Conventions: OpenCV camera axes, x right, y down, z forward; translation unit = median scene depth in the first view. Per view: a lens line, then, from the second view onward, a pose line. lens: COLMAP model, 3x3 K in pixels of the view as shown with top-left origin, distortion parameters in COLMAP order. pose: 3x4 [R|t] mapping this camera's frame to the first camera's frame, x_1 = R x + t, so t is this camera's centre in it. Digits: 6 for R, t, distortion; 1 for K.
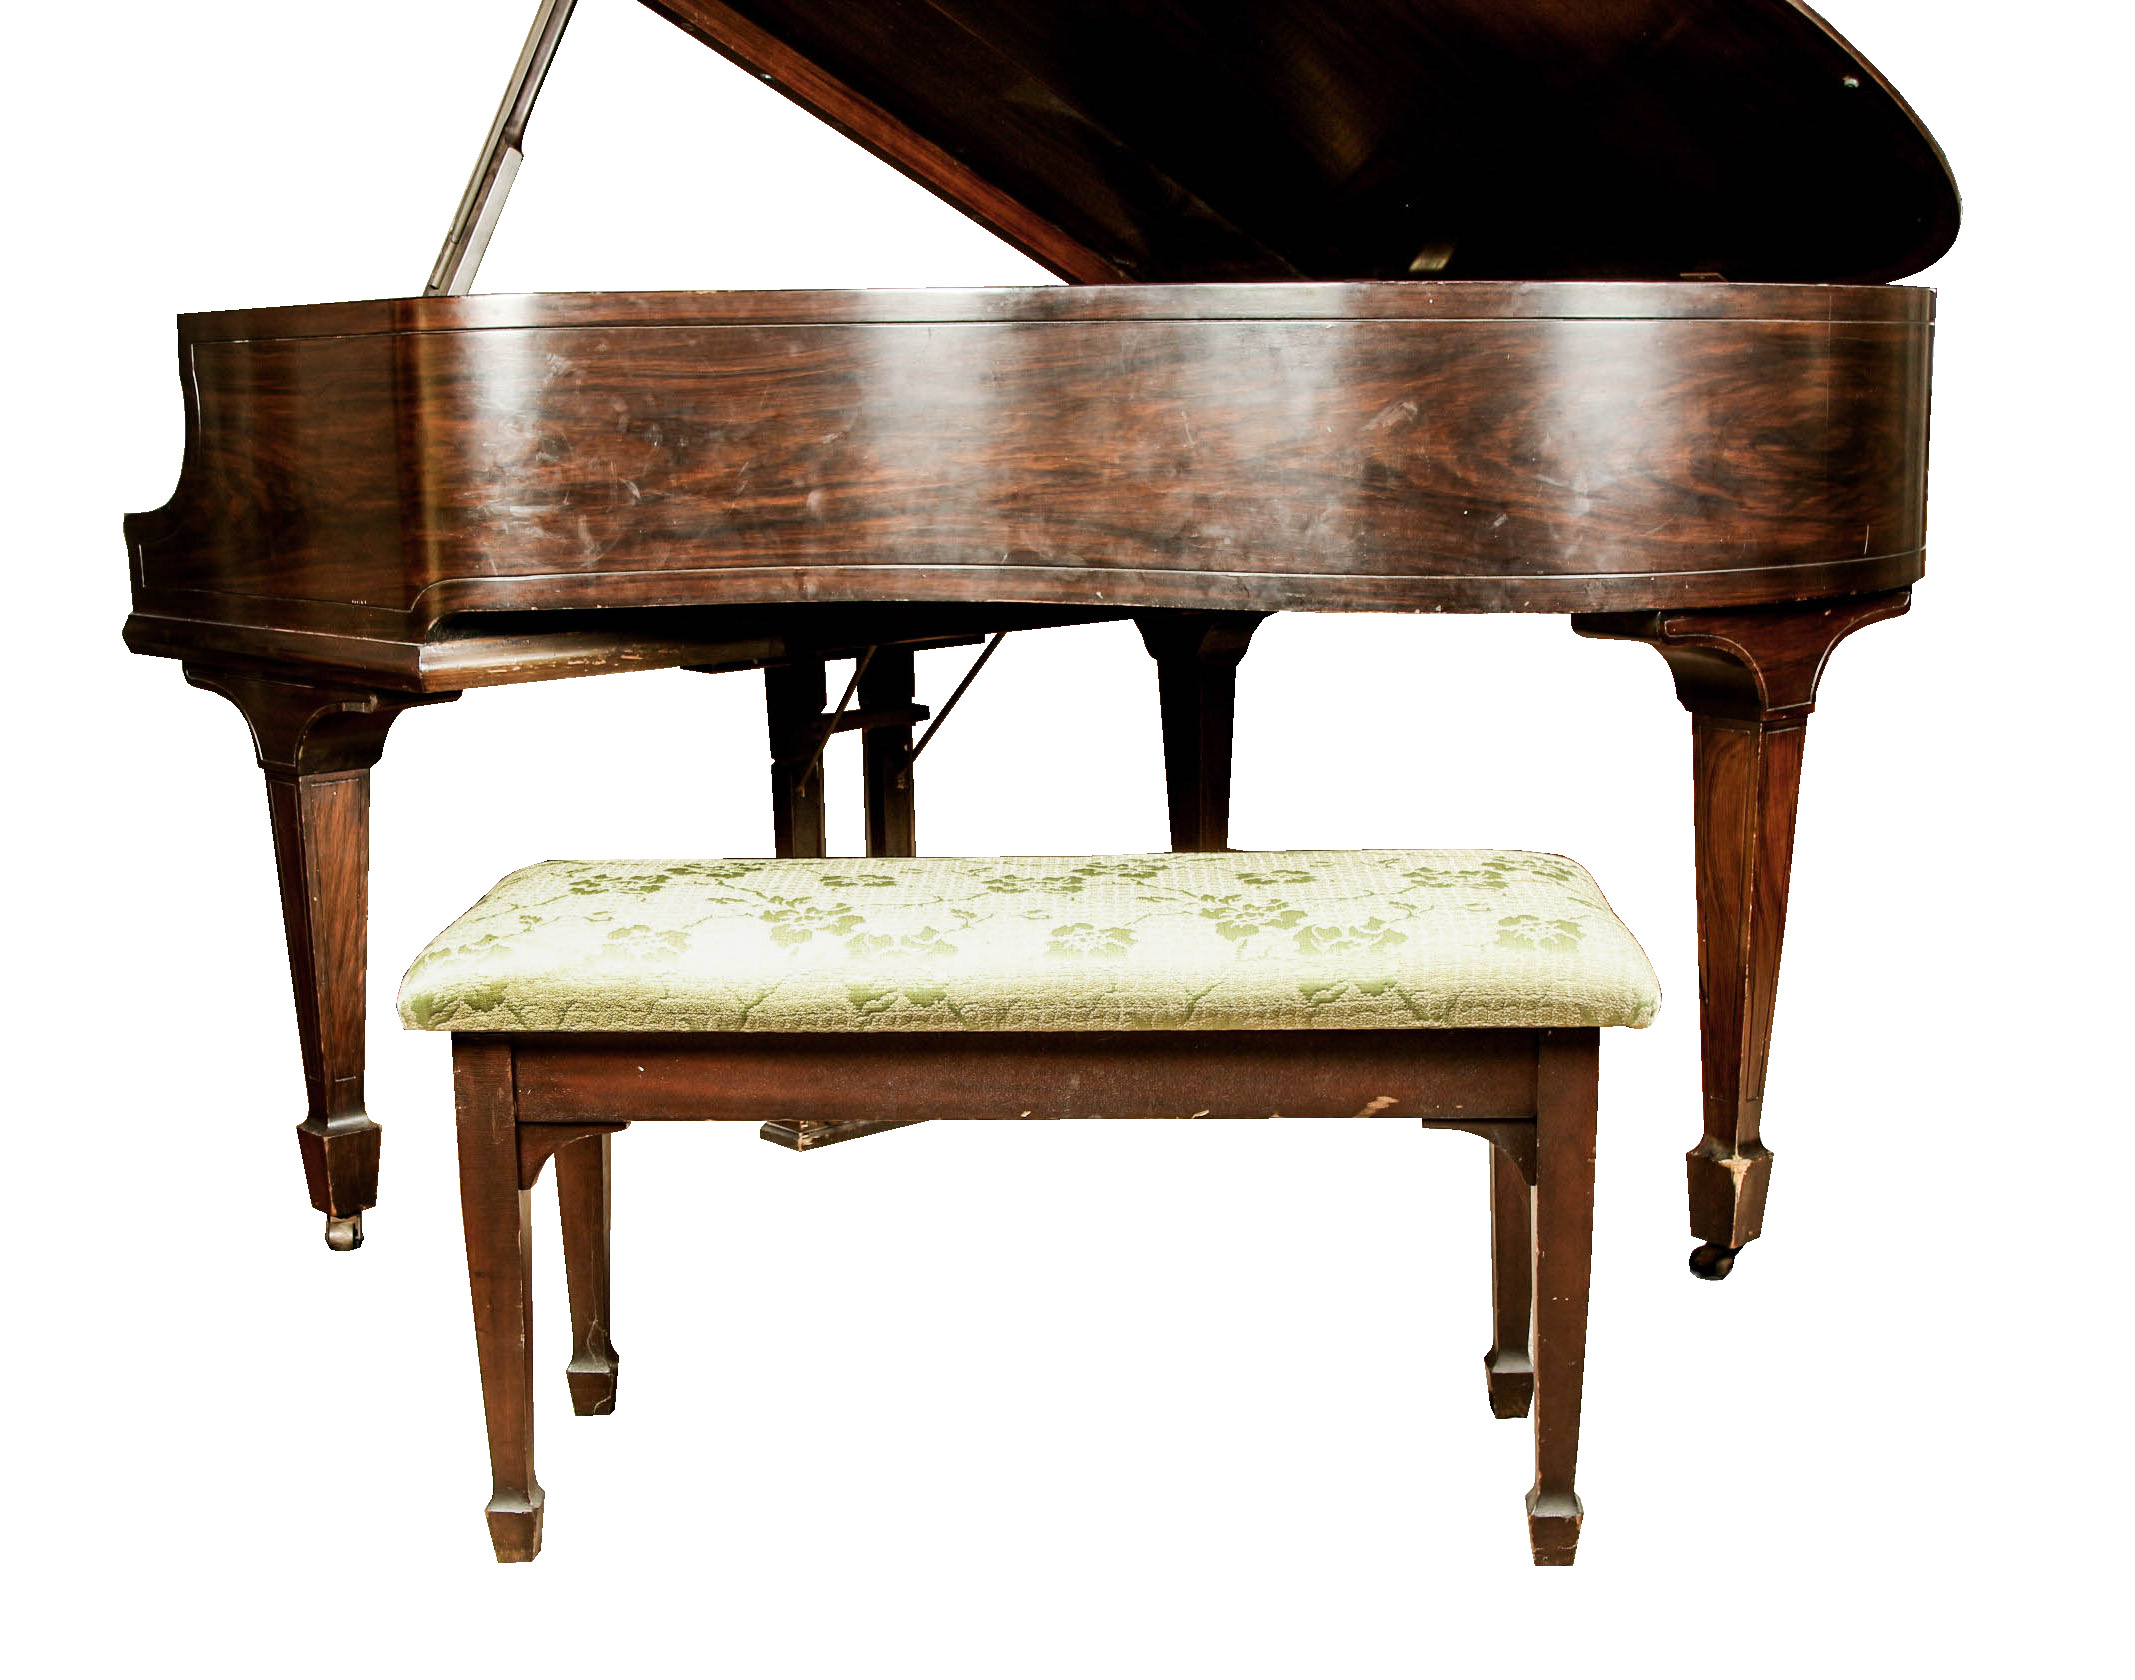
lens RADIAL K [[2791.7, 0, 1062.0], [0, 2791.7, 856.4], [0, 0, 1]] dist [-0.102523, 0.000000]
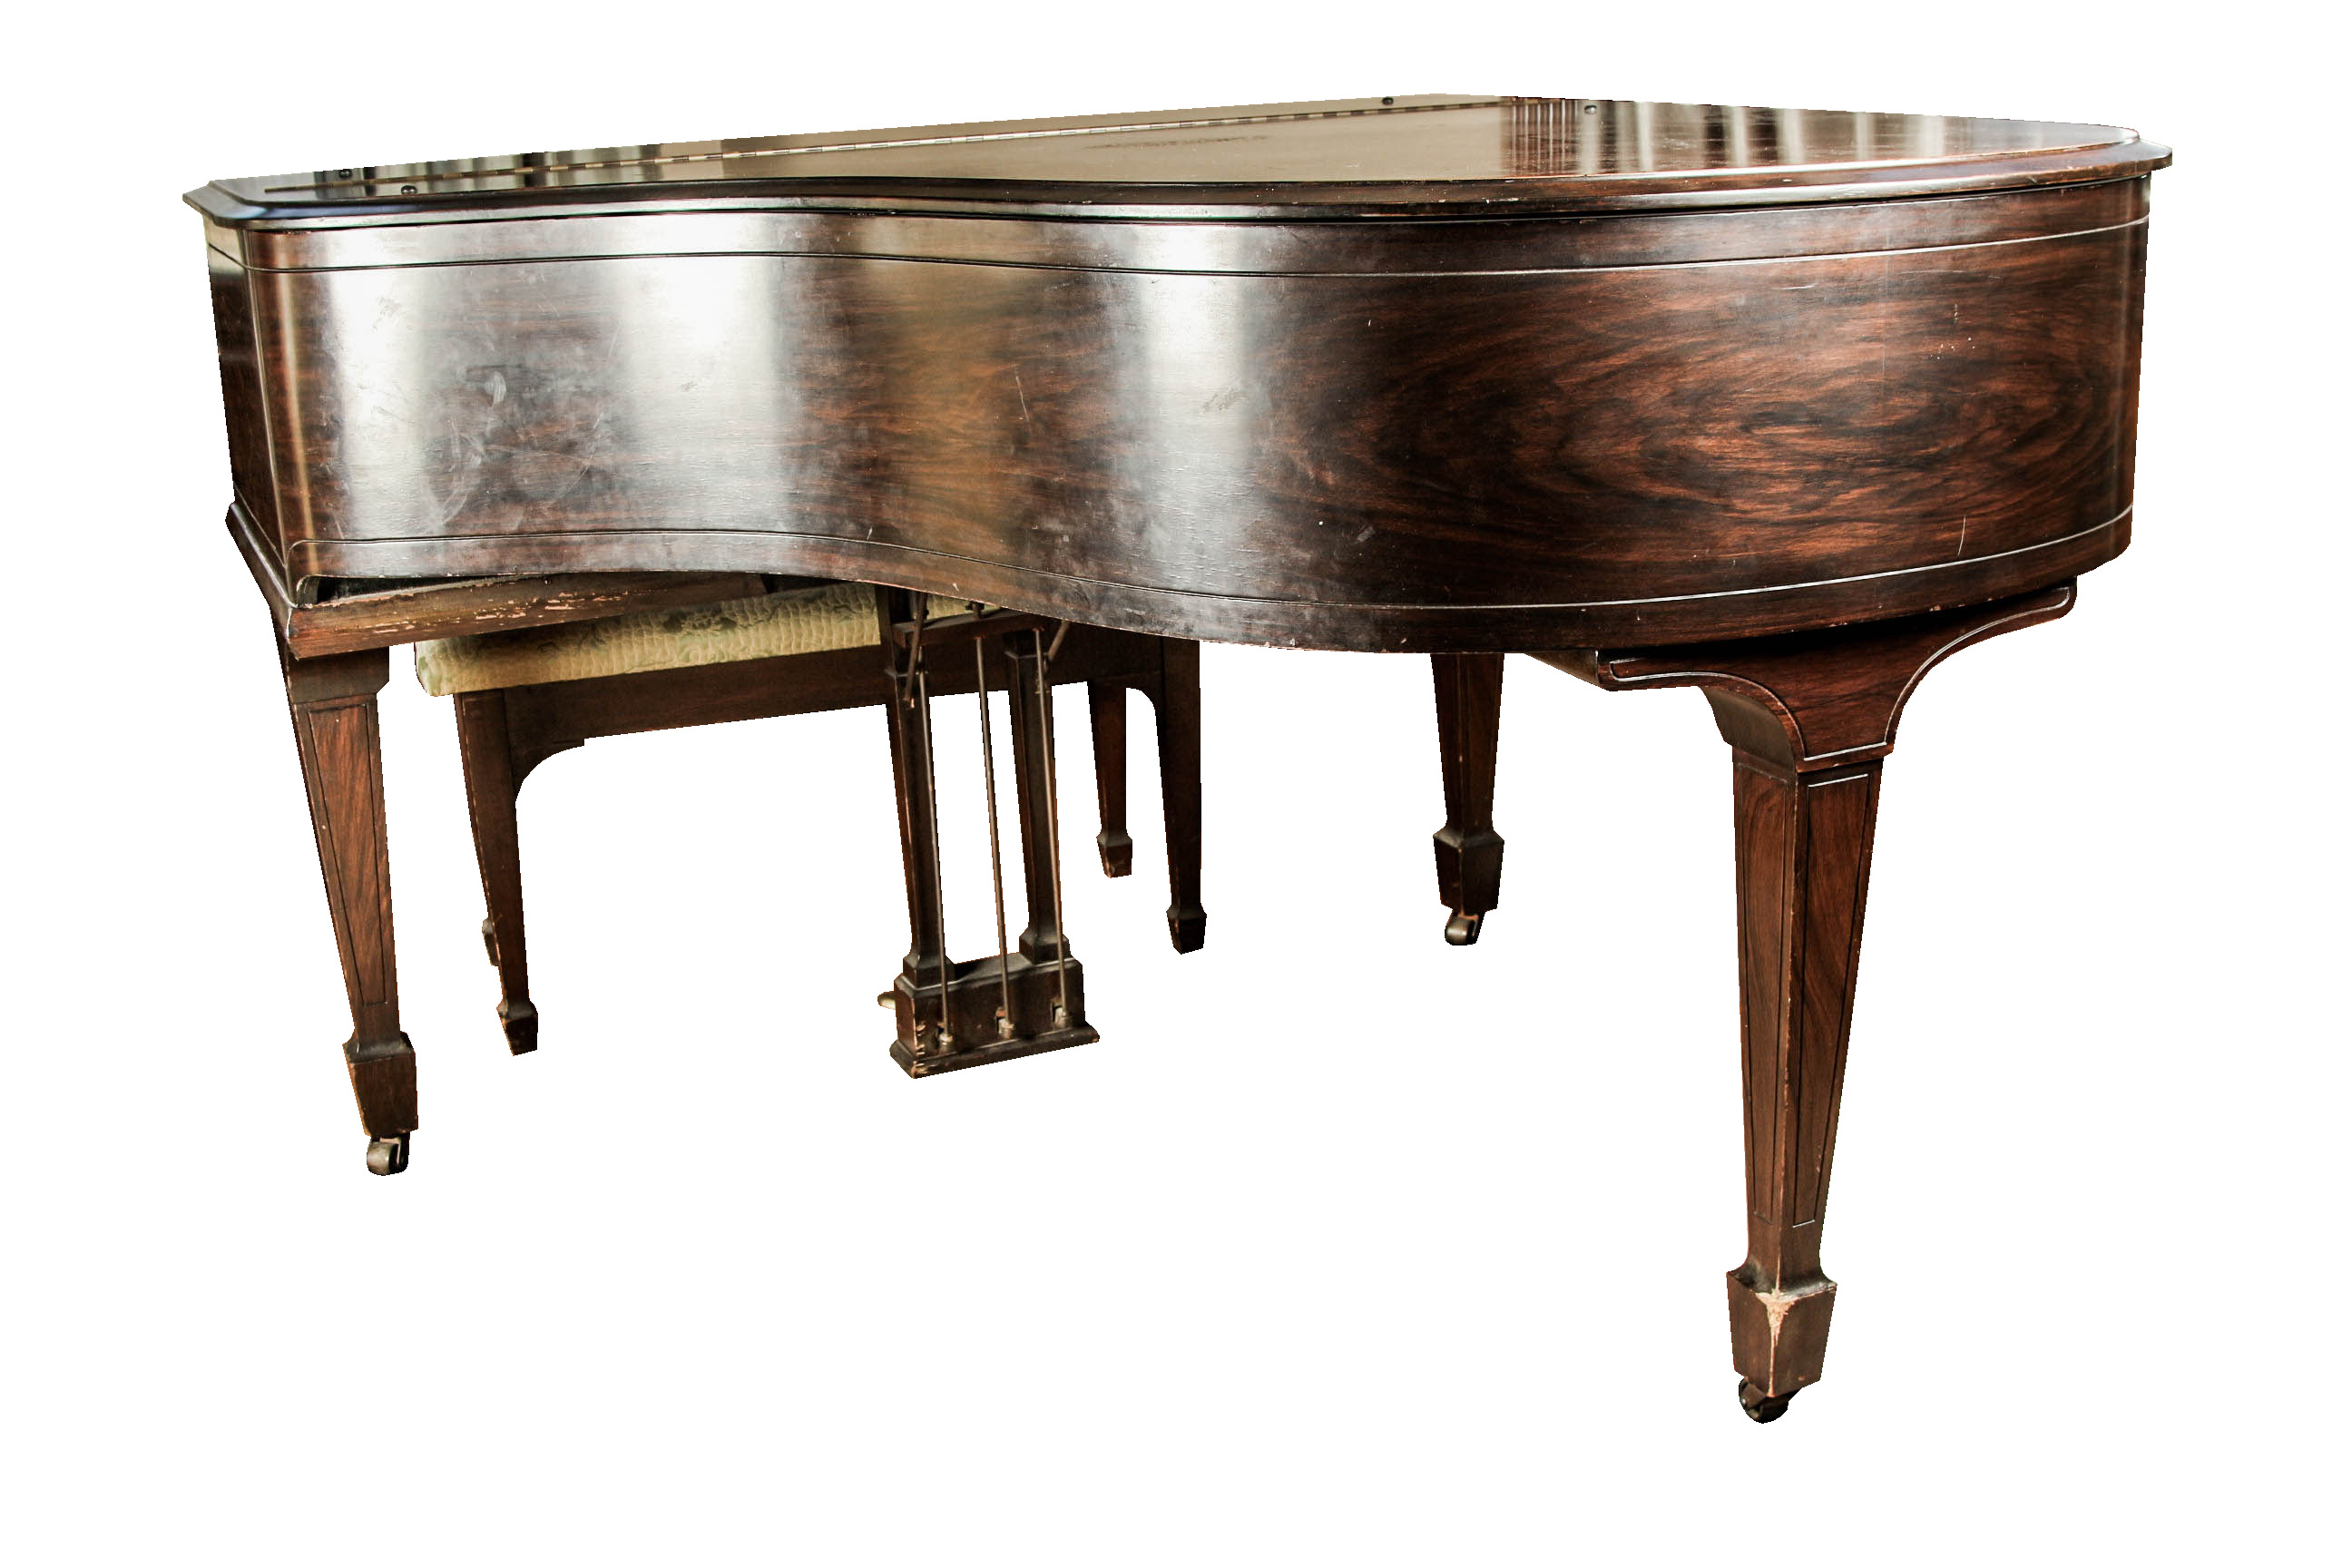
lens RADIAL K [[2530.8, 0, 1184.4], [0, 2530.8, 777.0], [0, 0, 1]] dist [-0.106600, 0.000000]
pose [[0.951173, 0.064355, -0.301873, 0.310357], [-0.026523, 0.991447, 0.127789, -0.135796], [0.307515, -0.113543, 0.944745, 0.301543]]
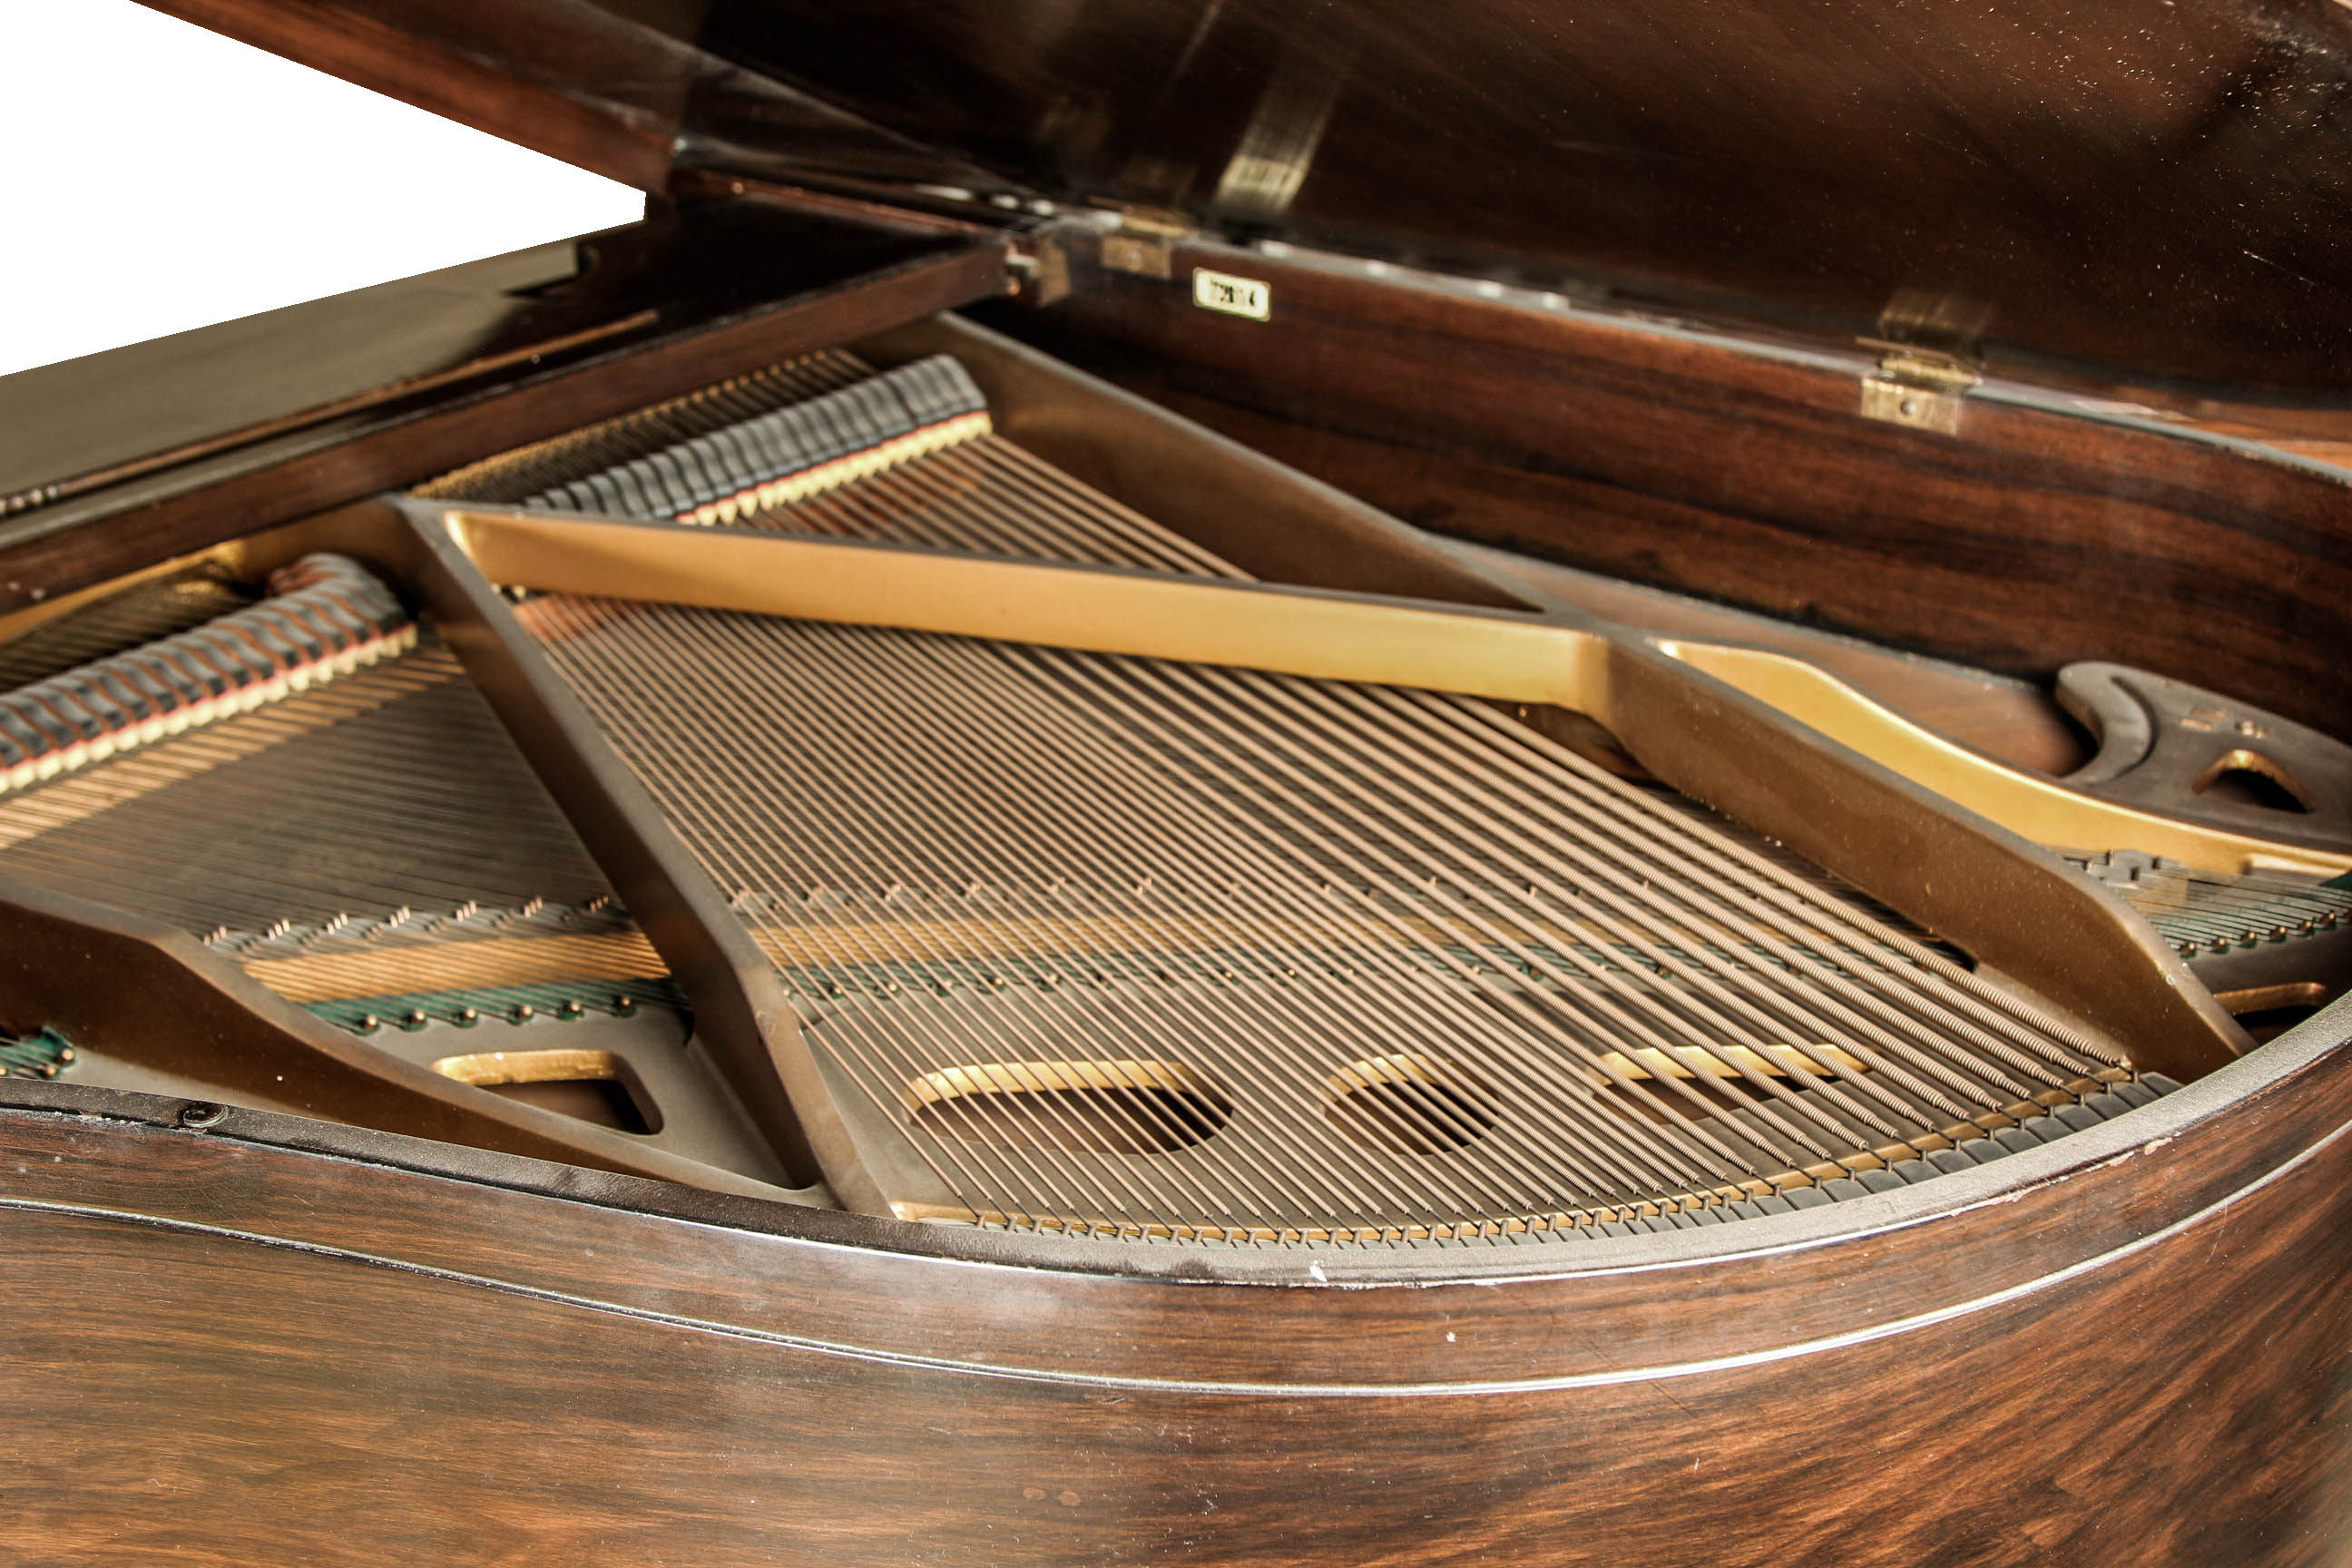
lens RADIAL K [[2909.2, 0, 1178.8], [0, 2909.2, 769.5], [0, 0, 1]] dist [-0.067324, 0.000000]
pose [[0.989438, -0.061185, 0.131410, 0.063572], [0.029393, 0.972404, 0.231444, -0.312048], [-0.141944, -0.225137, 0.963932, 0.677125]]
